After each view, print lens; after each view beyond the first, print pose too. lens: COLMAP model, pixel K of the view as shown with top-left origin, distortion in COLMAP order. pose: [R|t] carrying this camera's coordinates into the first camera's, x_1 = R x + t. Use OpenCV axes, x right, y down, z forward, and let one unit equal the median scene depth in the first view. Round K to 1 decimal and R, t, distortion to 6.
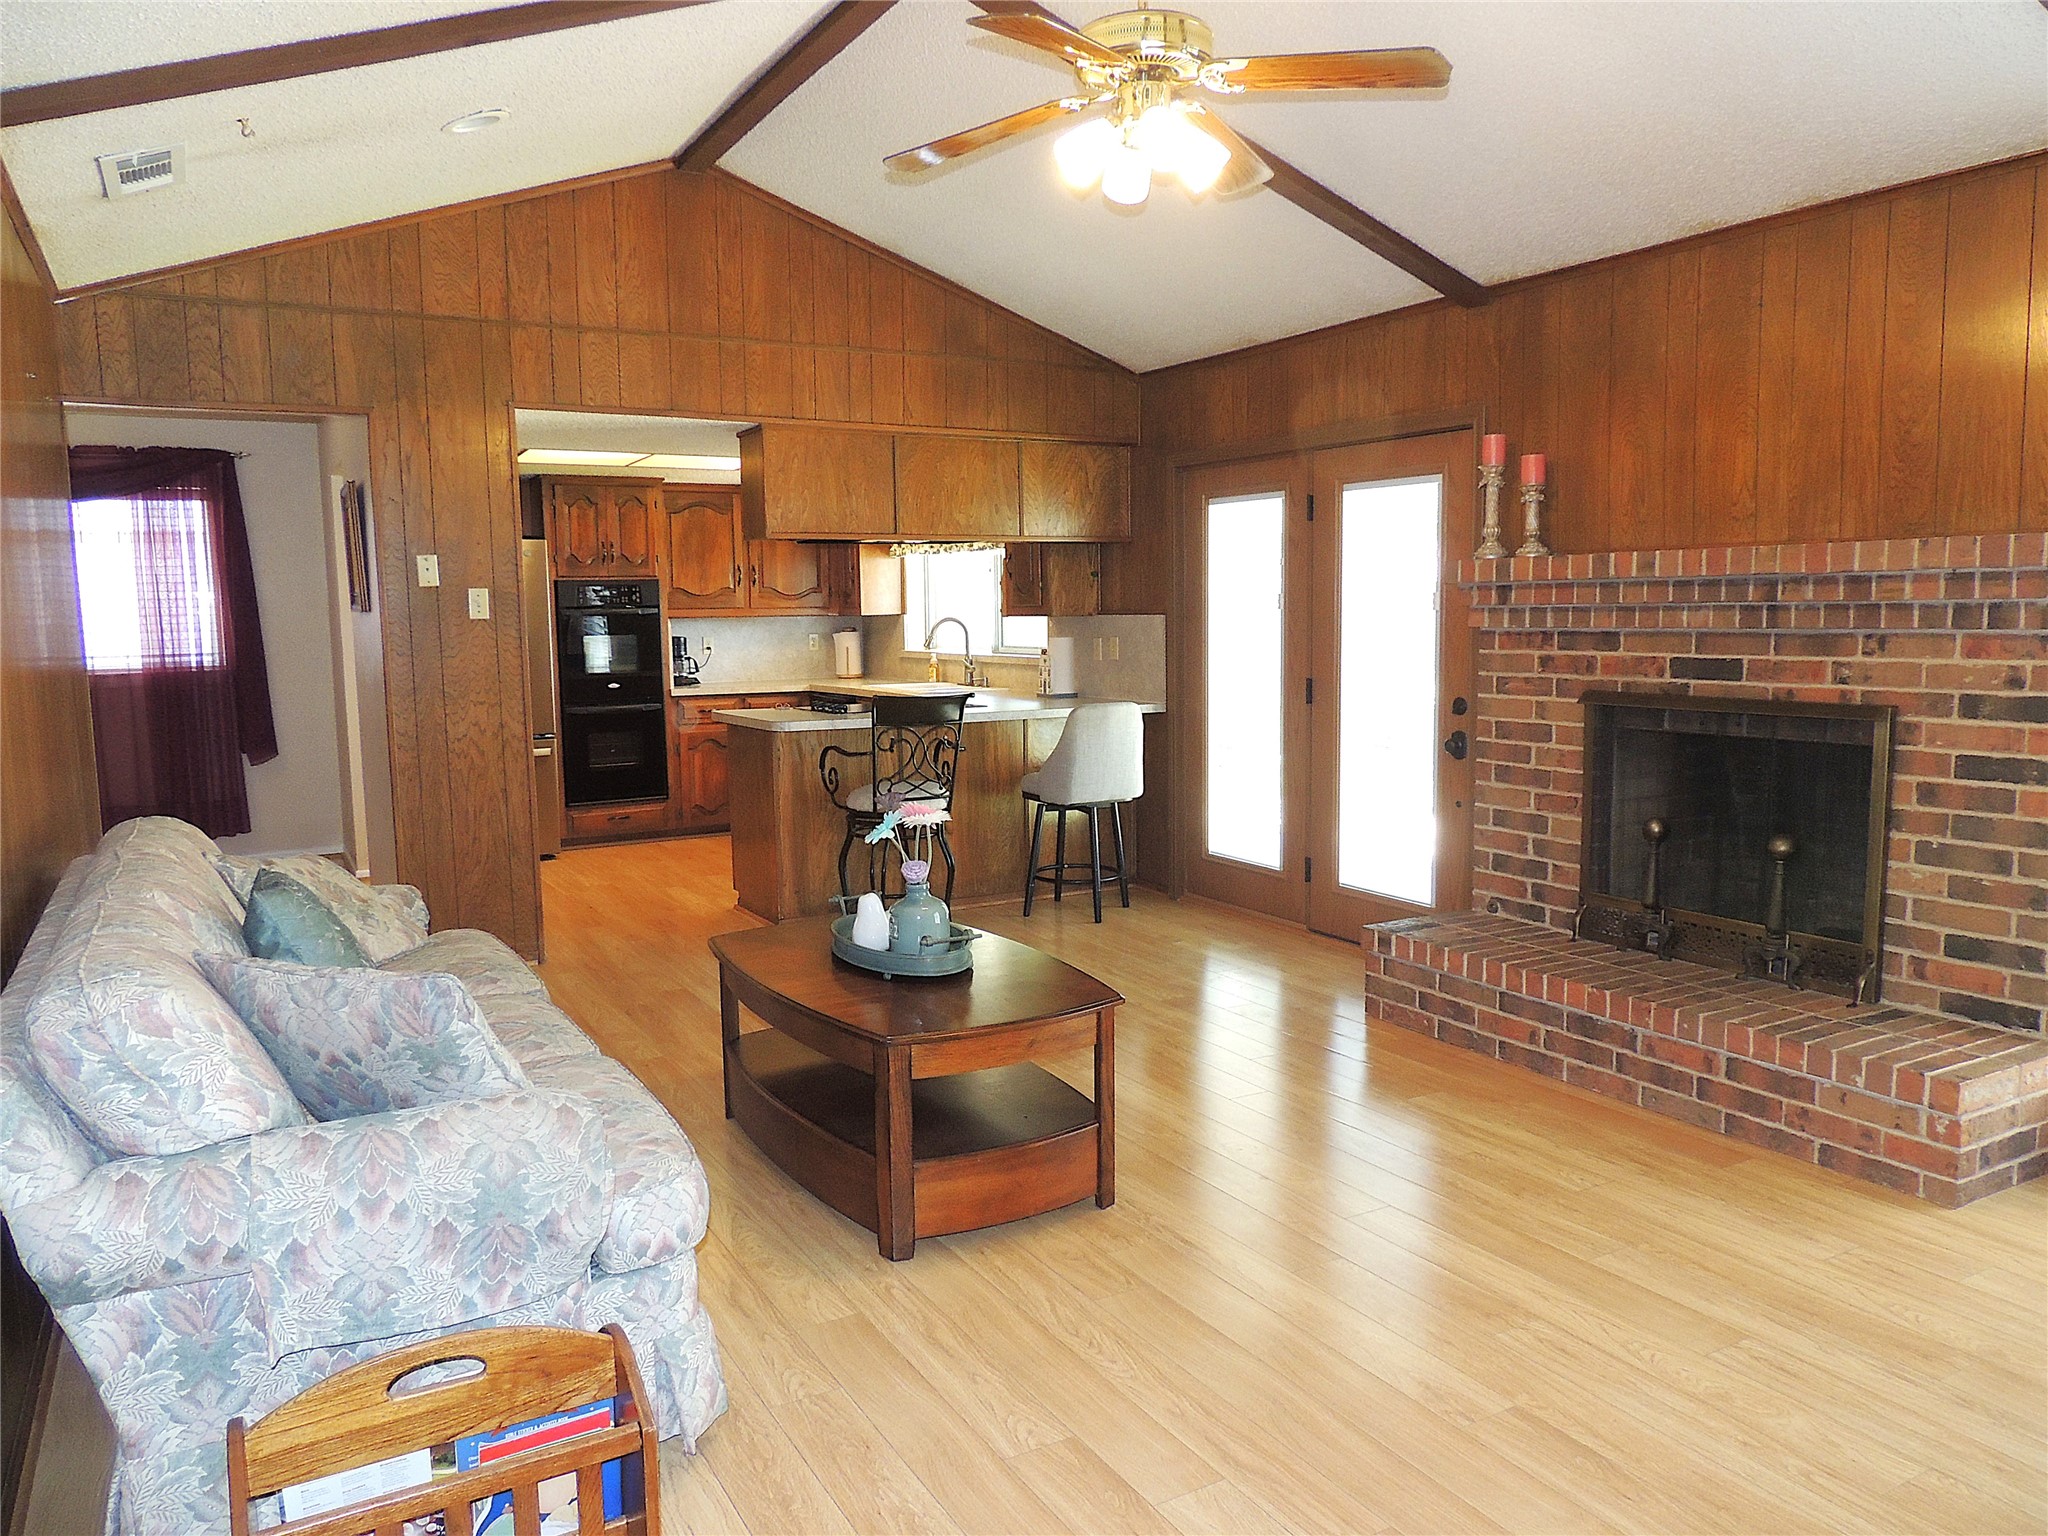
lens RADIAL K [[1454.2, 0, 1023.3], [0, 1454.2, 769.6], [0, 0, 1]] dist [-0.018856, 0.000520]
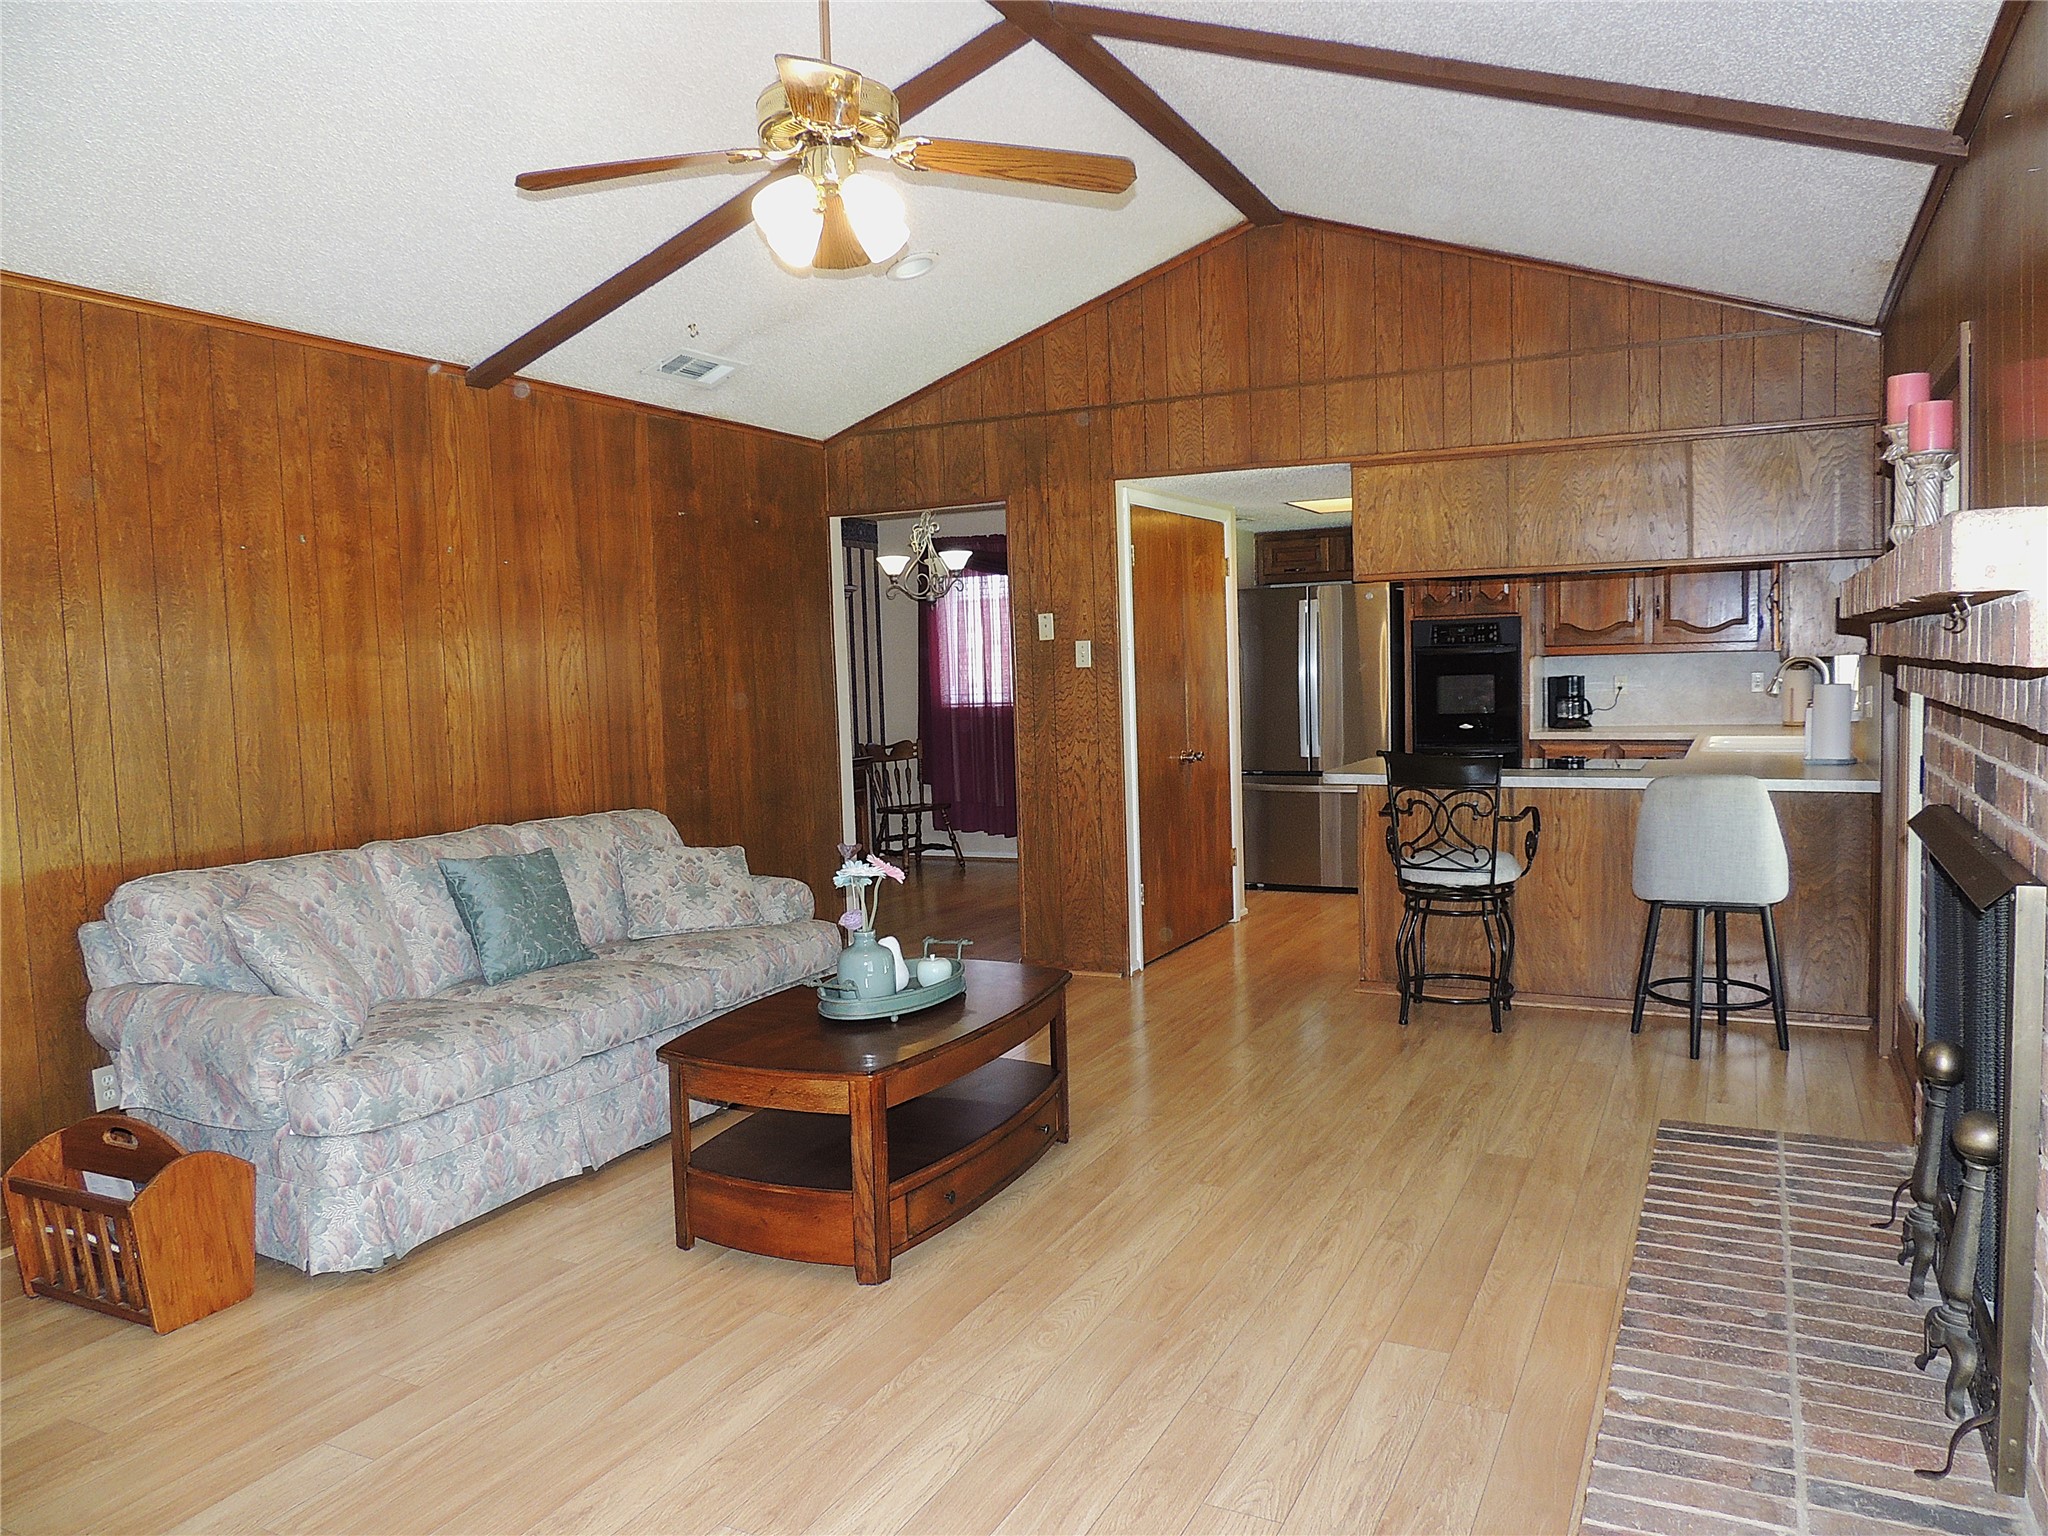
lens RADIAL K [[1454.2, 0, 1024.0], [0, 1454.2, 763.9], [0, 0, 1]] dist [-0.018856, 0.000520]
pose [[0.557522, 0.055532, -0.828302, 0.553357], [-0.071842, 0.997244, 0.018502, -0.045557], [0.827047, 0.049191, 0.559976, 0.318923]]
